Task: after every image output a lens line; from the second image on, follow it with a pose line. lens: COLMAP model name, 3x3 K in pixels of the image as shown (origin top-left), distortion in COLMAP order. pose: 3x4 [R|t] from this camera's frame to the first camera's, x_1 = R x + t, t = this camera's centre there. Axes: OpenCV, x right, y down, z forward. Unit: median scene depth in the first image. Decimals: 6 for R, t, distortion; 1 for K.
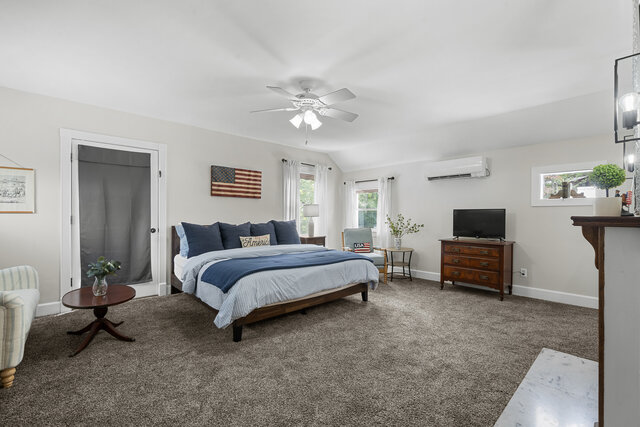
lens RADIAL K [[288.2, 0, 318.5], [0, 288.2, 216.4], [0, 0, 1]] dist [0.002275, 0.000356]
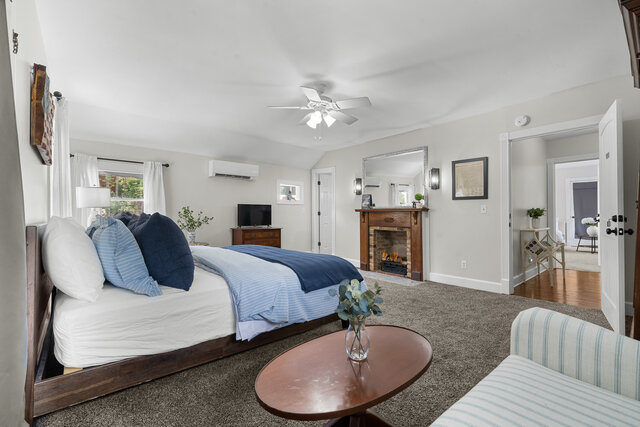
lens RADIAL K [[288.2, 0, 318.2], [0, 288.2, 213.6], [0, 0, 1]] dist [0.002275, 0.000356]
pose [[0.025726, -0.003958, 0.999661, -0.746430], [-0.003076, 0.999987, 0.004038, 0.010205], [-0.999664, -0.003179, 0.025714, 0.643879]]
